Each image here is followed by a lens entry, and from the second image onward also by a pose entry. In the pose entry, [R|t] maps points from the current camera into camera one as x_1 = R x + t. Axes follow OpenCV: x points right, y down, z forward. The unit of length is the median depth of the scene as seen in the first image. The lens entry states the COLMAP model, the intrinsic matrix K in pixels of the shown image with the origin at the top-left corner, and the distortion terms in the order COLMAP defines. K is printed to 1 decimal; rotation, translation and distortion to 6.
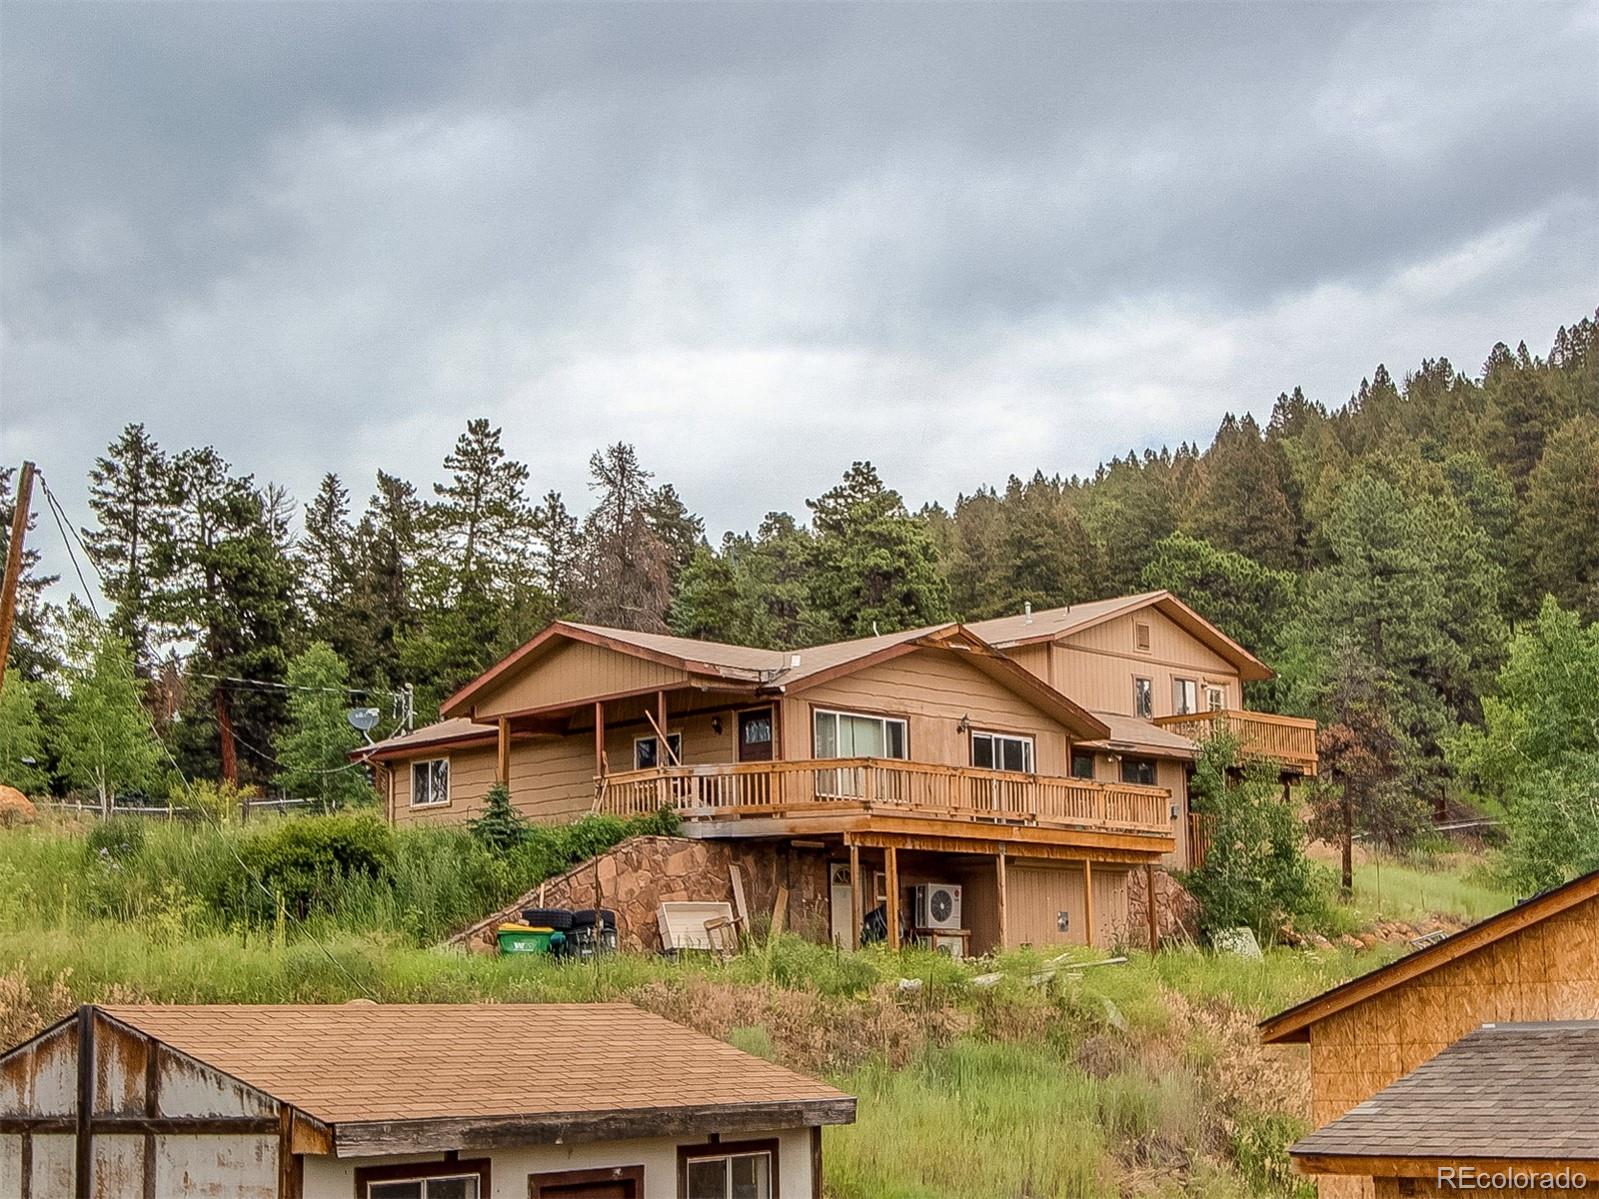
lens RADIAL K [[2581.8, 0, 759.0], [0, 2581.8, 637.0], [0, 0, 1]] dist [-0.038973, -0.000487]
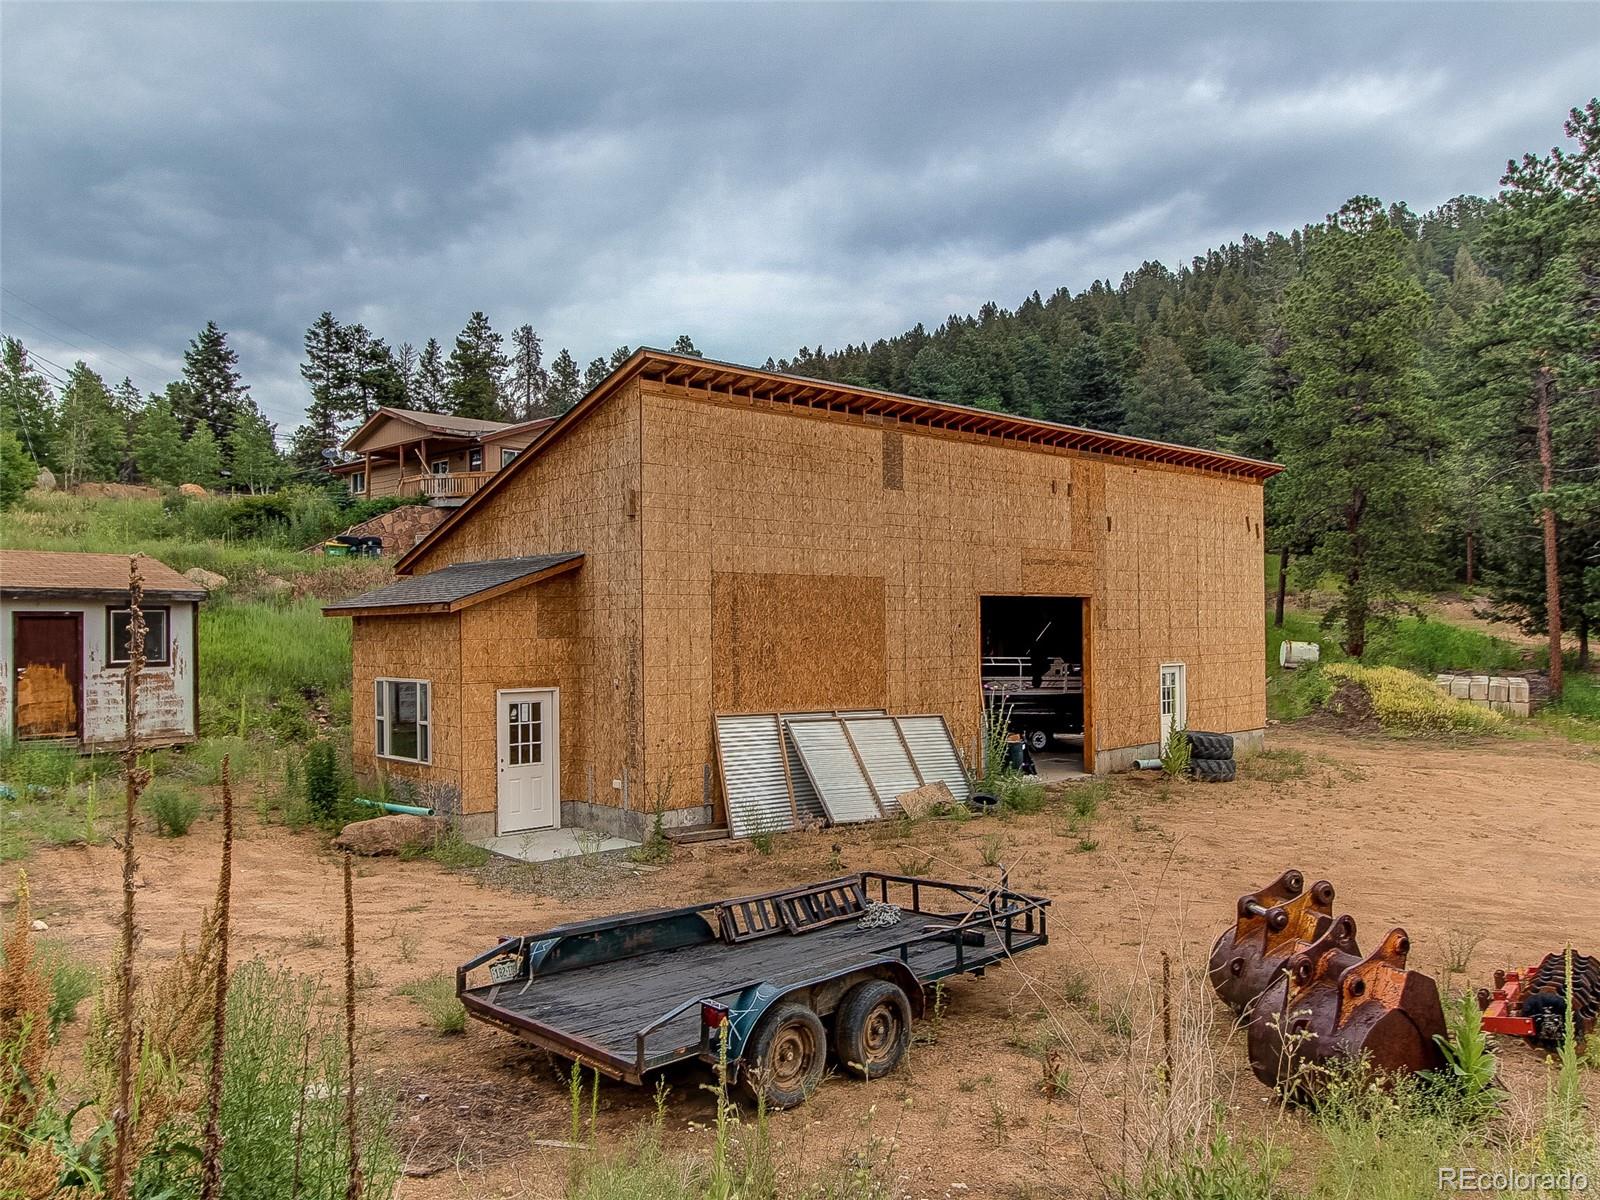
lens RADIAL K [[1289.9, 0, 774.4], [0, 1289.9, 629.7], [0, 0, 1]] dist [-0.017200, 0.014382]
pose [[0.999899, 0.014214, 0.000343, 0.199809], [-0.014095, 0.987789, 0.155156, 0.004806], [0.001866, -0.155145, 0.987890, -0.080972]]
